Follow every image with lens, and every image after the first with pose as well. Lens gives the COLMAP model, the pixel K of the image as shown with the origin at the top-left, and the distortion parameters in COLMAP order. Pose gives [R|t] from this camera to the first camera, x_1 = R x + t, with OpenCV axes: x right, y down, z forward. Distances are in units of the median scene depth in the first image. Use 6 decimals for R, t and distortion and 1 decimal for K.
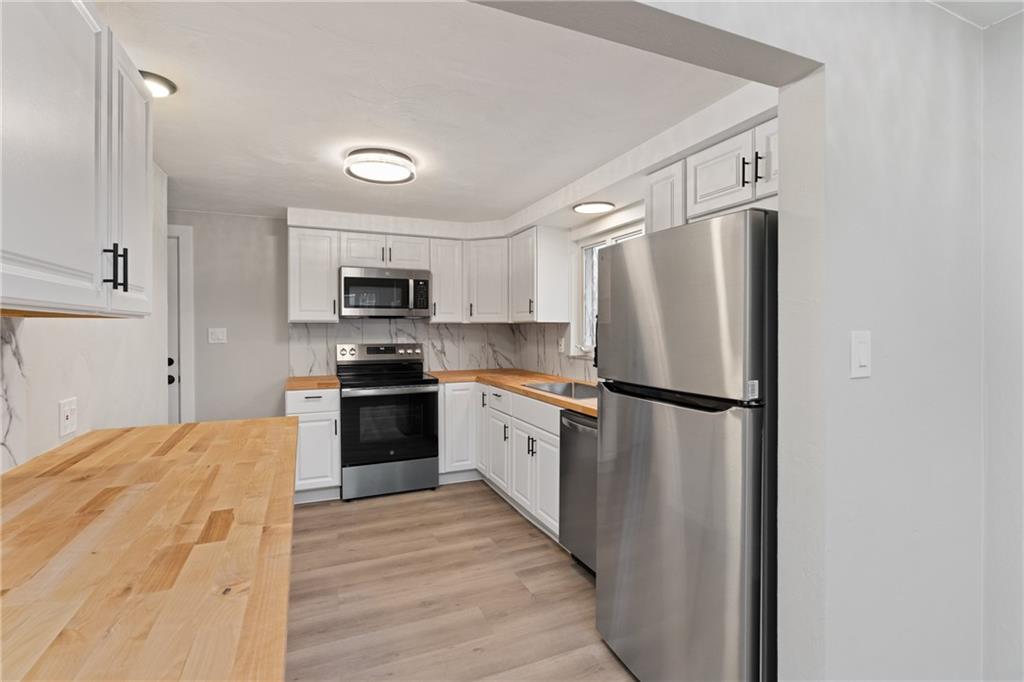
lens RADIAL K [[476.2, 0, 513.9], [0, 476.2, 335.4], [0, 0, 1]] dist [0.004662, 0.001303]
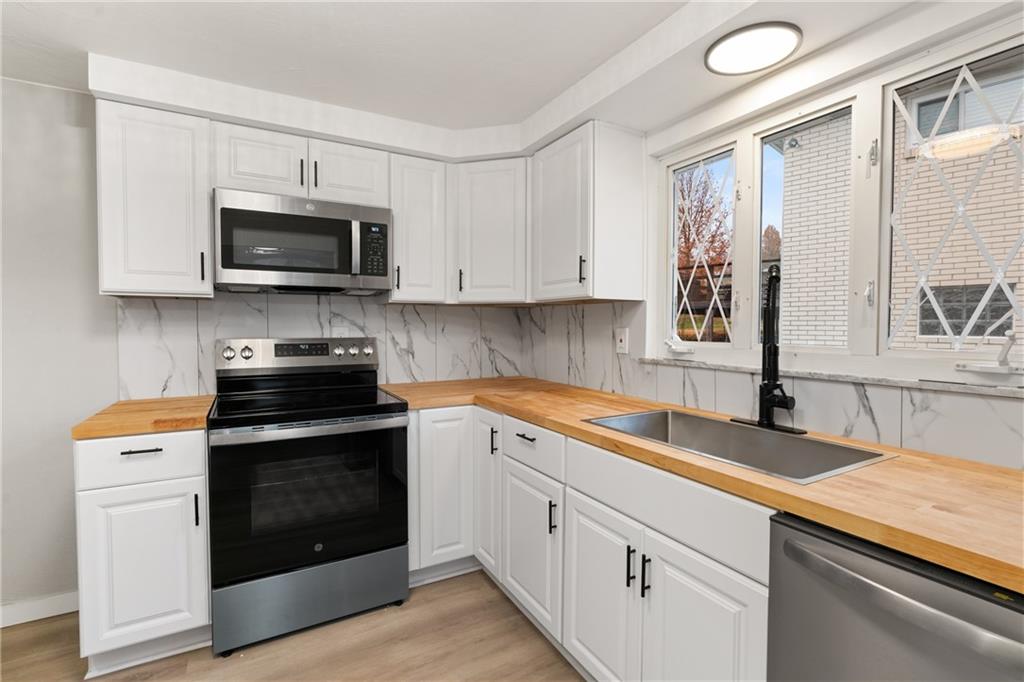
lens RADIAL K [[476.2, 0, 511.3], [0, 476.2, 339.1], [0, 0, 1]] dist [0.004662, 0.001303]
pose [[0.995120, -0.000110, 0.098672, -0.092911], [-0.001703, 0.999831, 0.018287, 0.008498], [-0.098657, -0.018365, 0.994952, 0.440471]]
